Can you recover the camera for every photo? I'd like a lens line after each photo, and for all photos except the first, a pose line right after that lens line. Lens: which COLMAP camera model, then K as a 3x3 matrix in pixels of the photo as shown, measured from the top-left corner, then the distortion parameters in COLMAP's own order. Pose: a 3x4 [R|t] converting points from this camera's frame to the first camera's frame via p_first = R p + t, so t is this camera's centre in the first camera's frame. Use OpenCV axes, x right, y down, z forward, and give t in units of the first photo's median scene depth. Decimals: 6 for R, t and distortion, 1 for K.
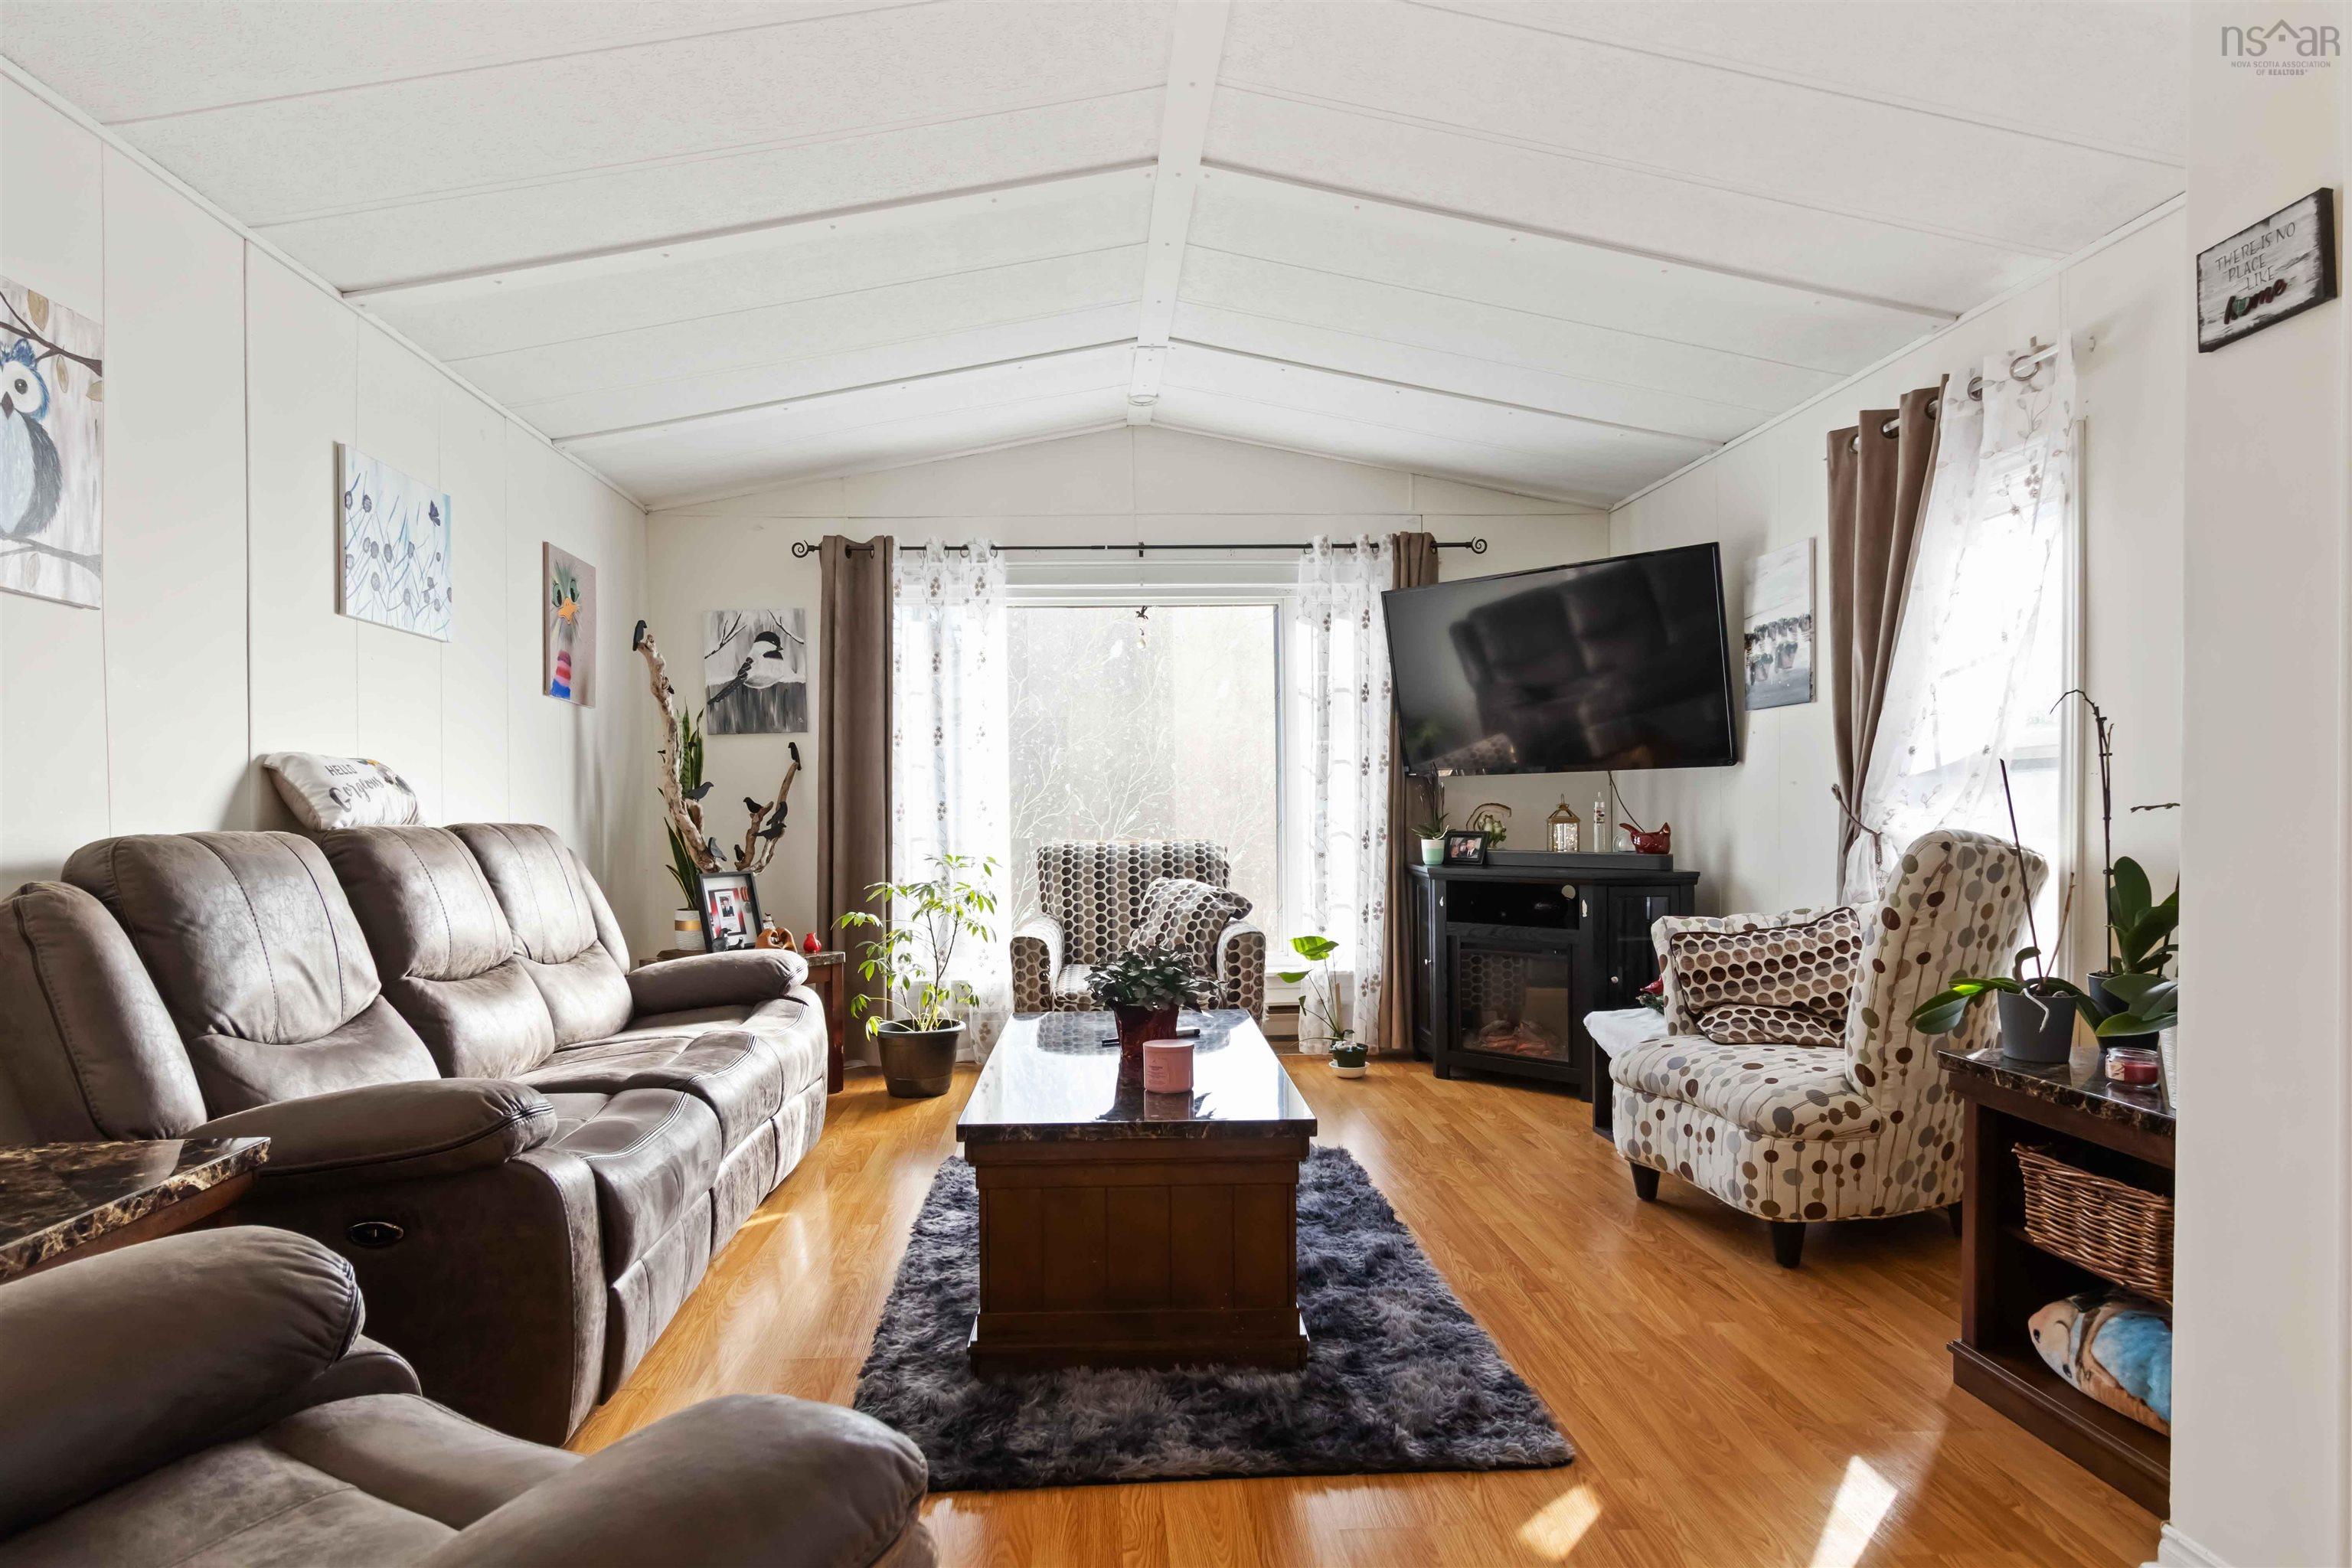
lens RADIAL K [[1285.4, 0, 1161.5], [0, 1285.4, 822.8], [0, 0, 1]] dist [0.000936, -0.000760]
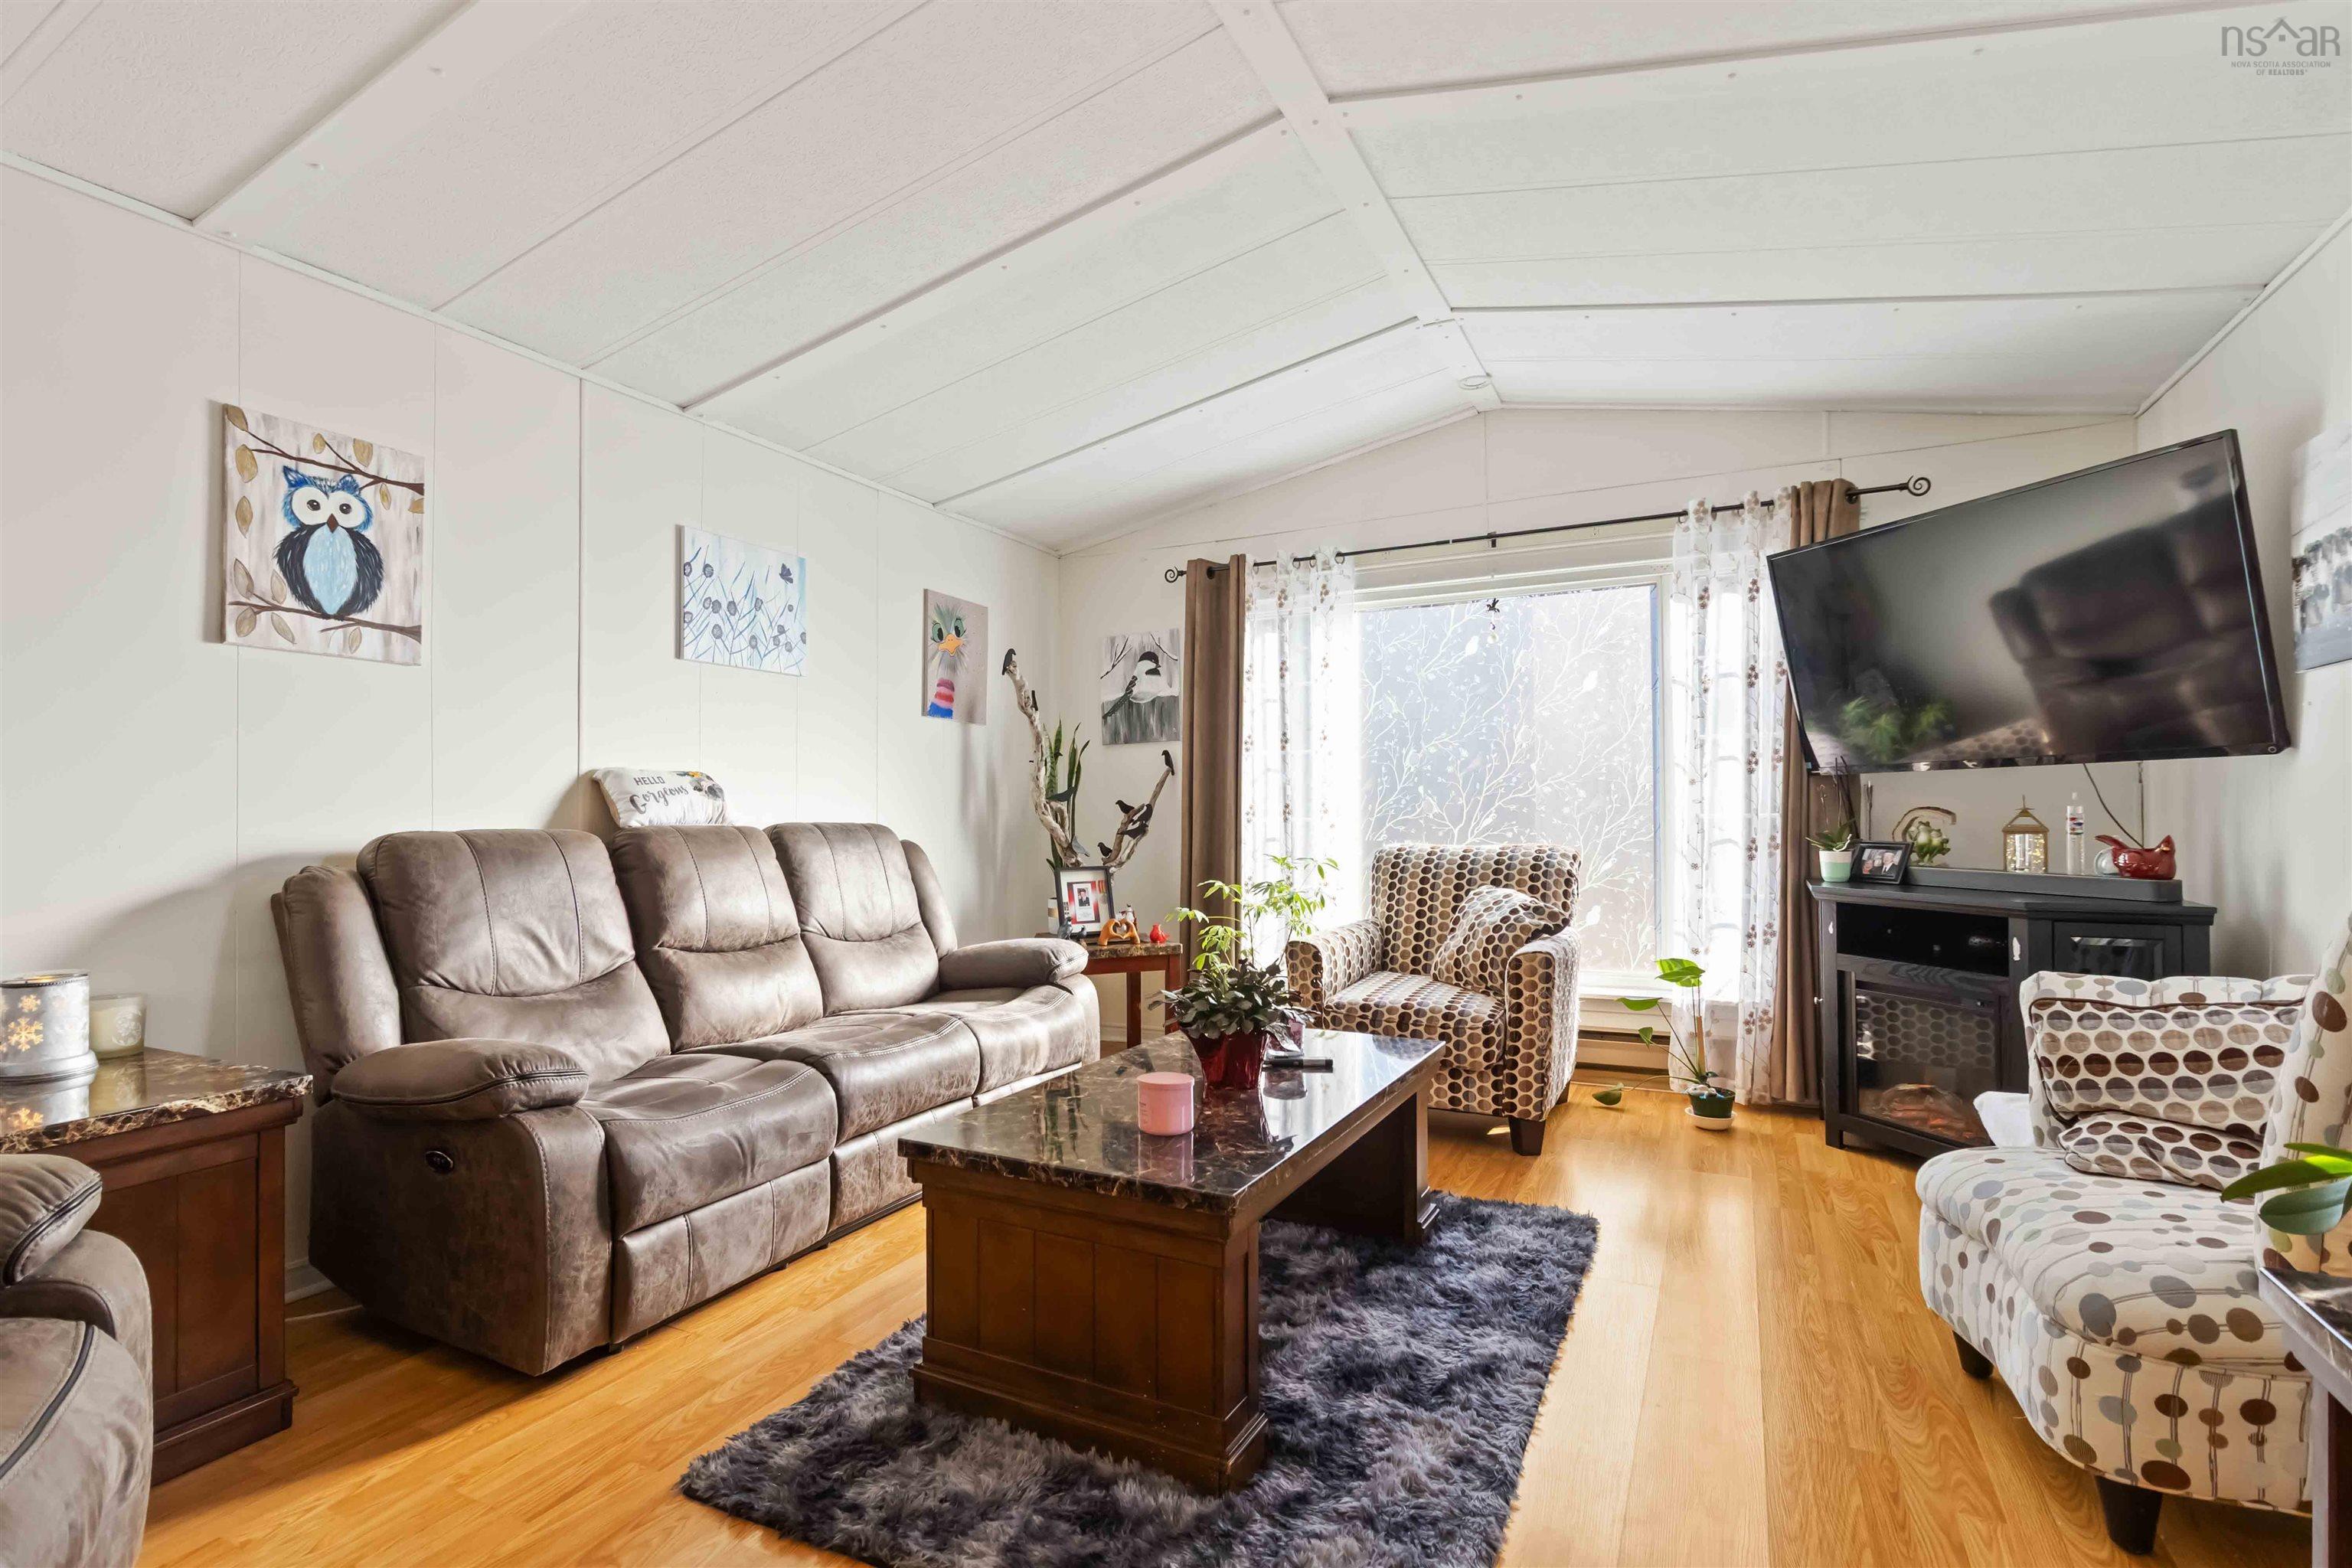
lens RADIAL K [[1135.8, 0, 1162.0], [0, 1135.8, 803.5], [0, 0, 1]] dist [0.000669, -0.000633]
pose [[0.864412, 0.000915, -0.502783, 0.244603], [-0.008070, 0.999895, -0.012055, -0.006090], [0.502719, 0.014478, 0.864329, 0.189767]]
